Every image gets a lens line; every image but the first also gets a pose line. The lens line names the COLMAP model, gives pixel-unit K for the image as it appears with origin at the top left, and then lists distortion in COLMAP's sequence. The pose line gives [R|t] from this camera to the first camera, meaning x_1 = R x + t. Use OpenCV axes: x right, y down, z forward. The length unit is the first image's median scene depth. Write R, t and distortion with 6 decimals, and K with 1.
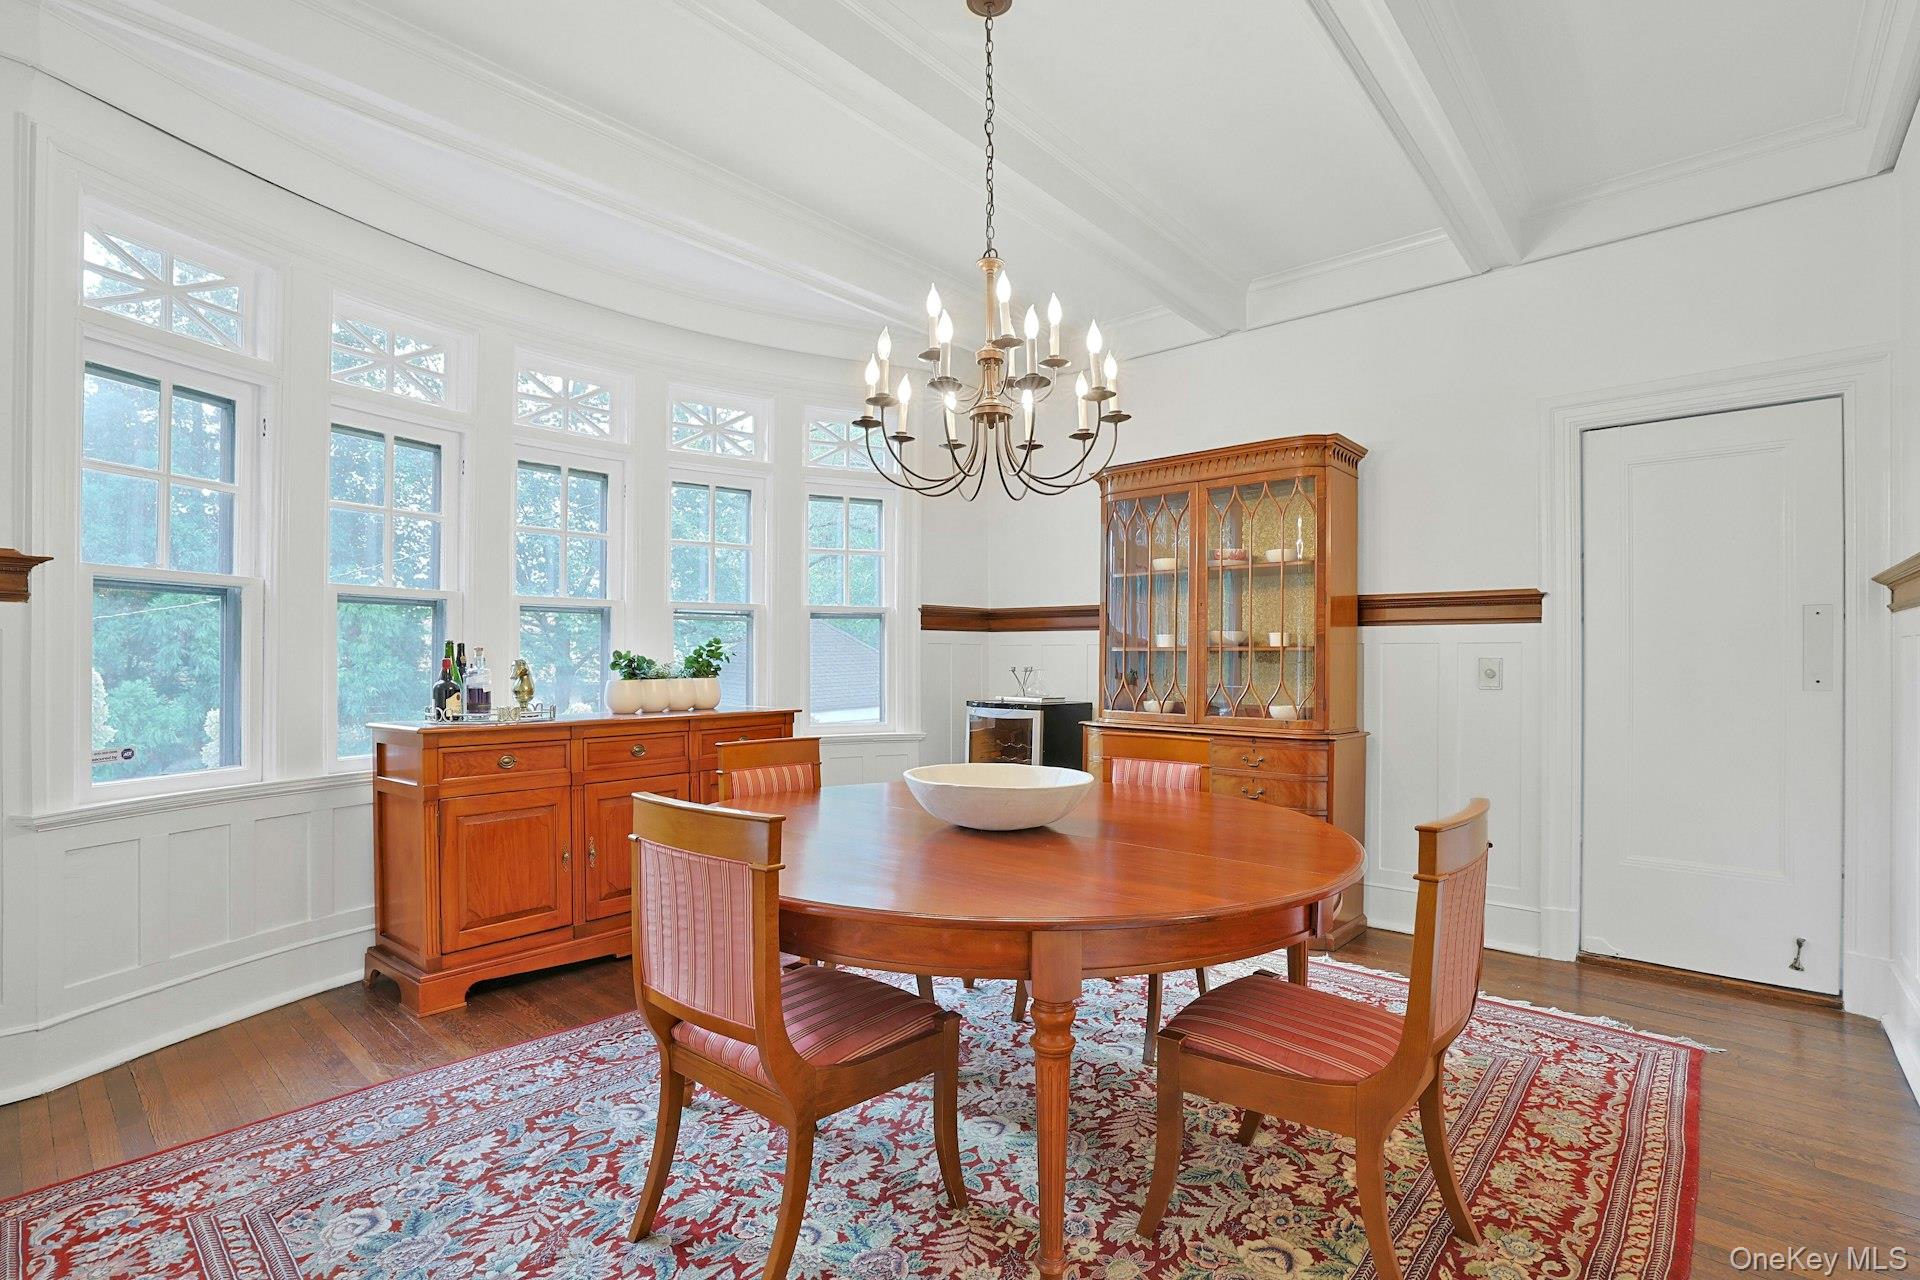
lens RADIAL K [[872.8, 0, 952.2], [0, 872.8, 656.2], [0, 0, 1]] dist [-0.008984, 0.000713]
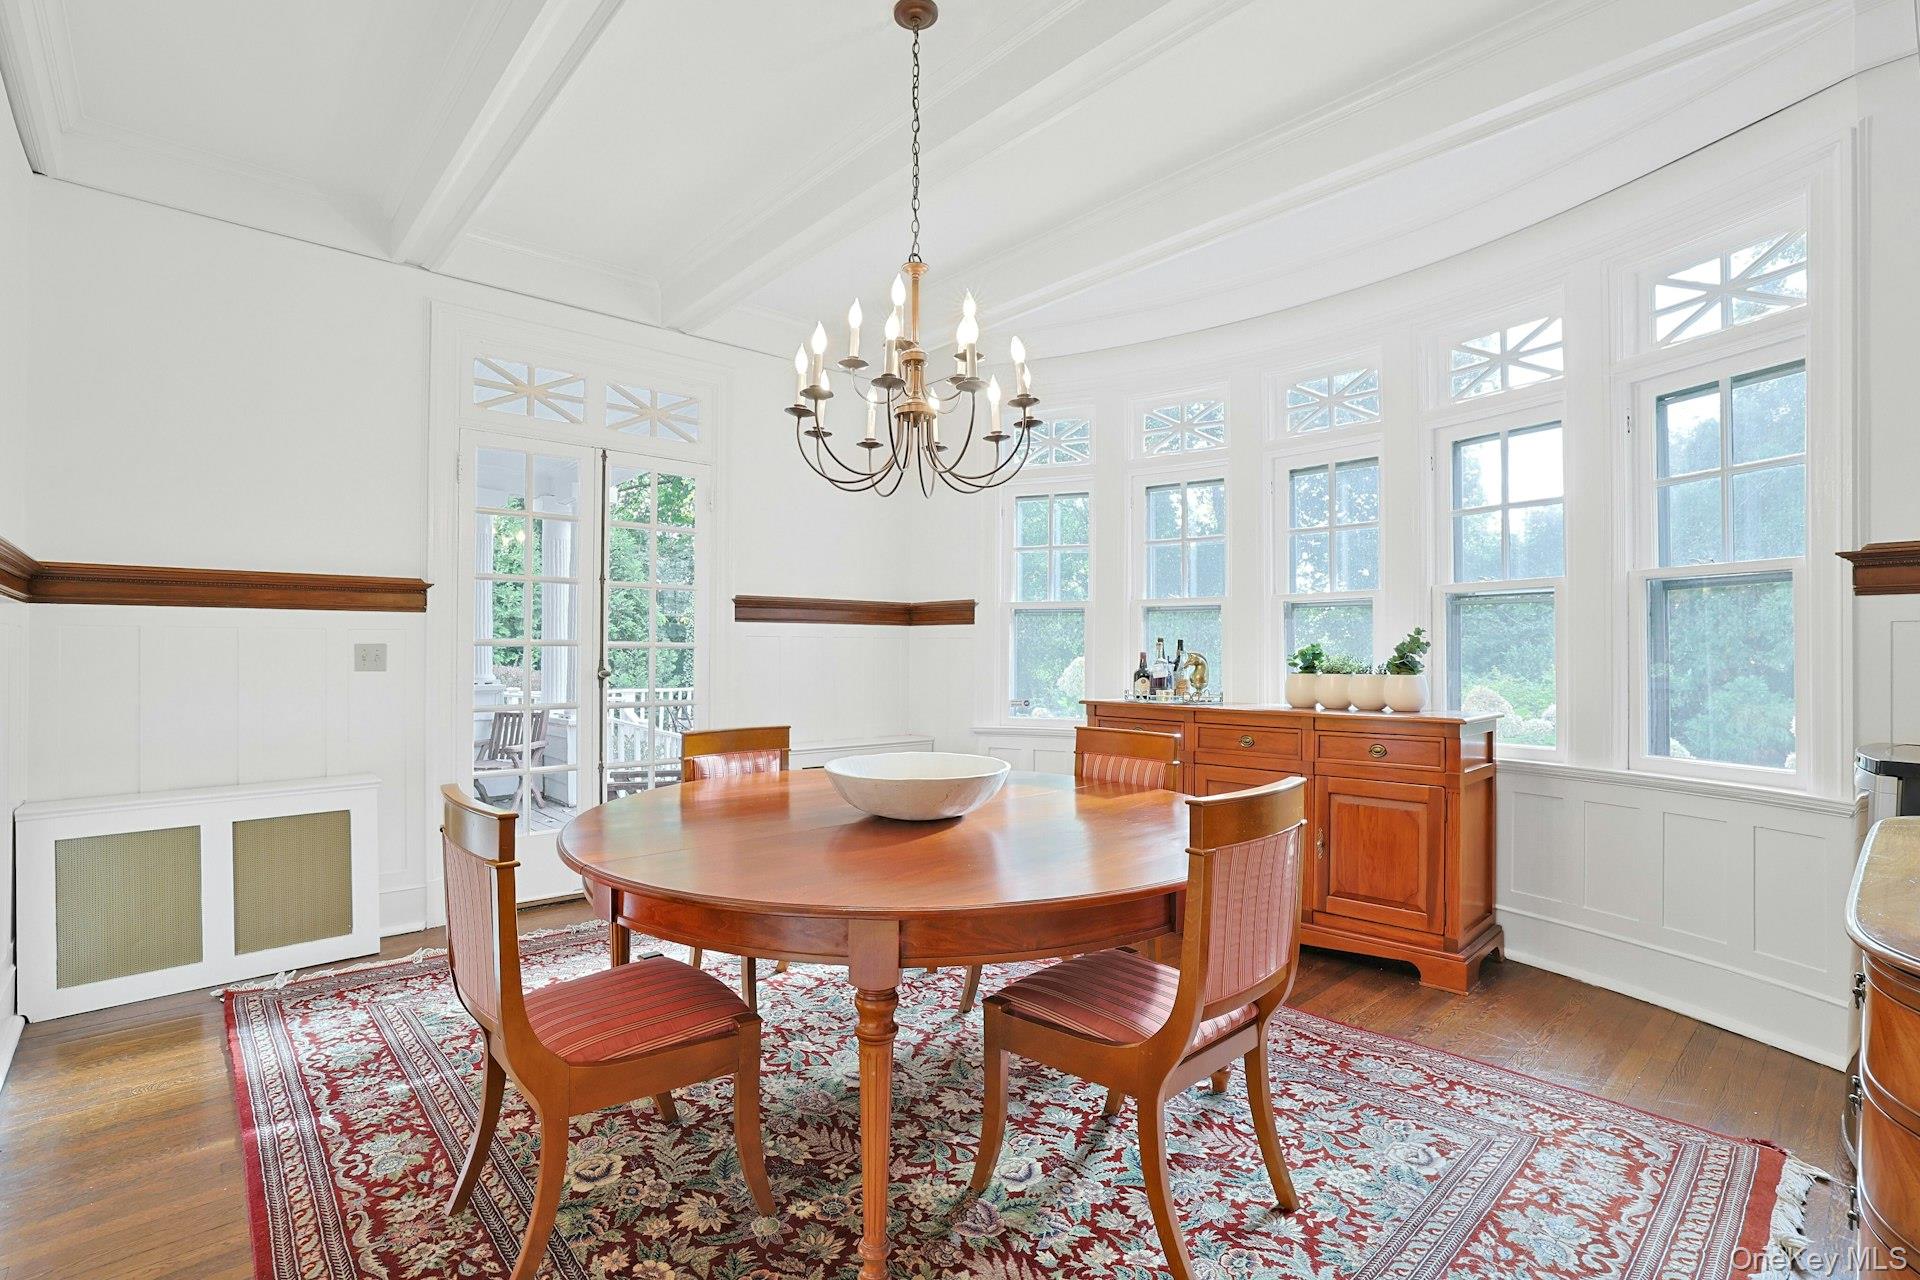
lens RADIAL K [[872.8, 0, 953.4], [0, 872.8, 641.2], [0, 0, 1]] dist [-0.008984, 0.000713]
pose [[-0.094653, -0.007240, -0.995484, 1.323721], [0.001216, 0.999972, -0.007388, -0.004522], [0.995510, -0.001910, -0.094642, 1.414858]]
